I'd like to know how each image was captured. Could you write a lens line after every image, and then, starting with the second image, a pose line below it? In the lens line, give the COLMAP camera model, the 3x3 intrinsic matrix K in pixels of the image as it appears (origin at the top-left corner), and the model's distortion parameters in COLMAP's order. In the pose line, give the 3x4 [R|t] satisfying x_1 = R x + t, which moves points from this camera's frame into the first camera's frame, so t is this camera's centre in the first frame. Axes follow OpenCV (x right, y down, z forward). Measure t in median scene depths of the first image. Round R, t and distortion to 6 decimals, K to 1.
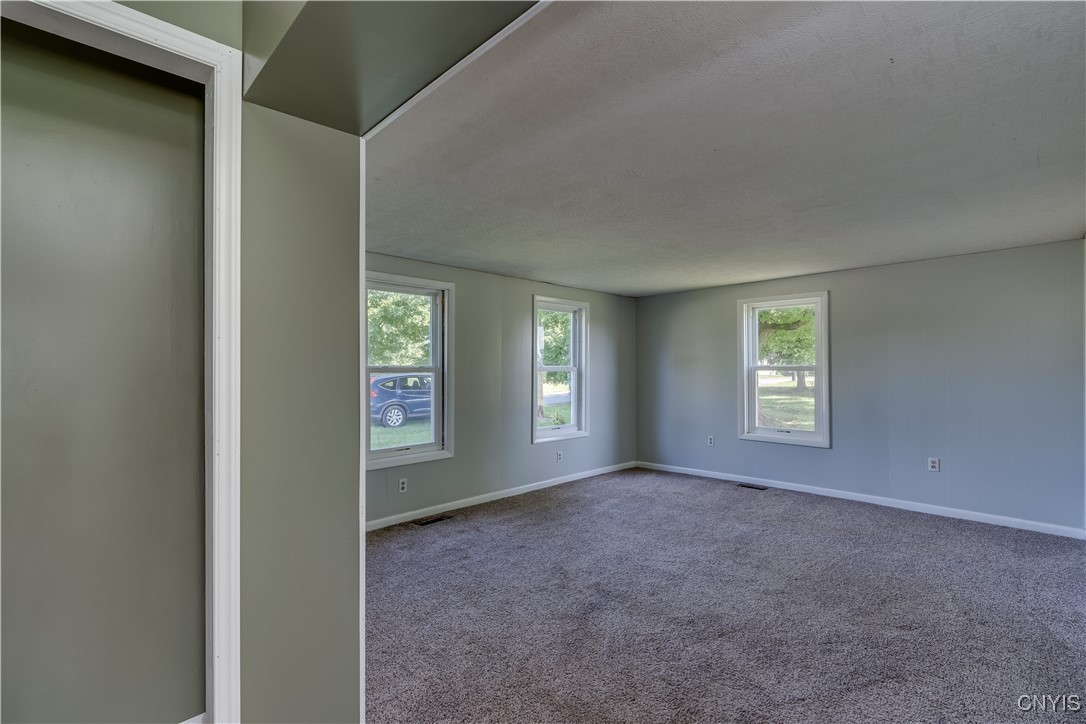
lens RADIAL K [[491.7, 0, 547.2], [0, 491.7, 364.2], [0, 0, 1]] dist [-0.009641, 0.003854]
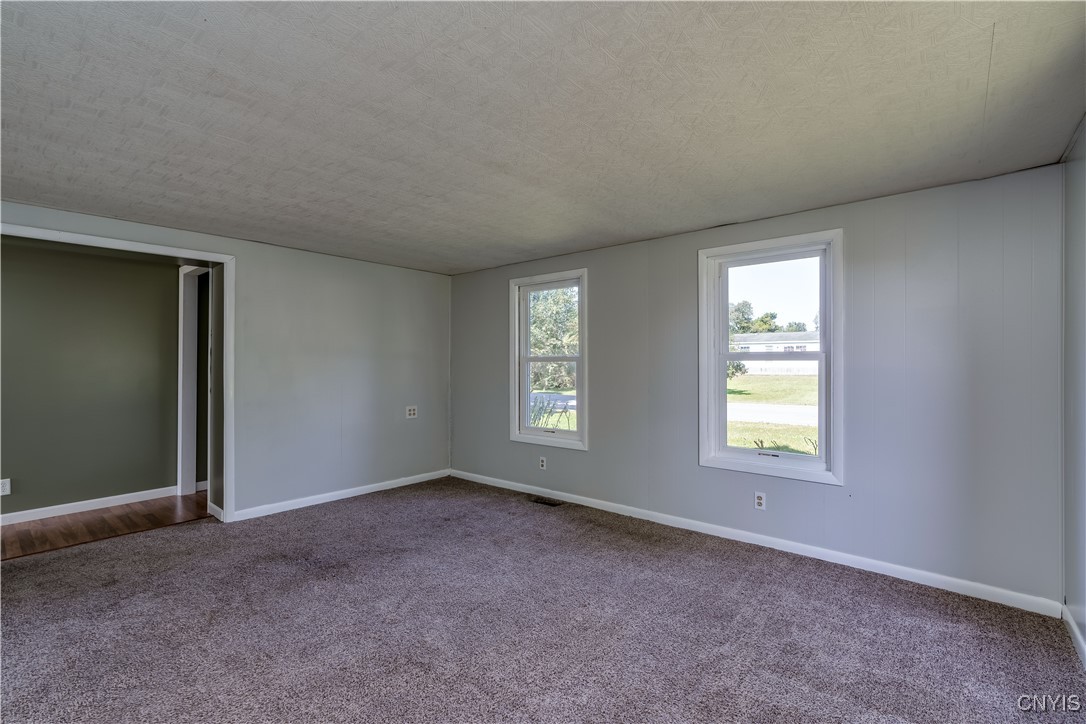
lens RADIAL K [[487.8, 0, 545.5], [0, 487.8, 357.8], [0, 0, 1]] dist [0.002980, 0.000235]
pose [[0.082261, -0.007845, -0.996580, 0.764617], [0.012690, 0.999896, -0.006823, 0.014473], [0.996530, -0.012086, 0.082352, 0.864415]]
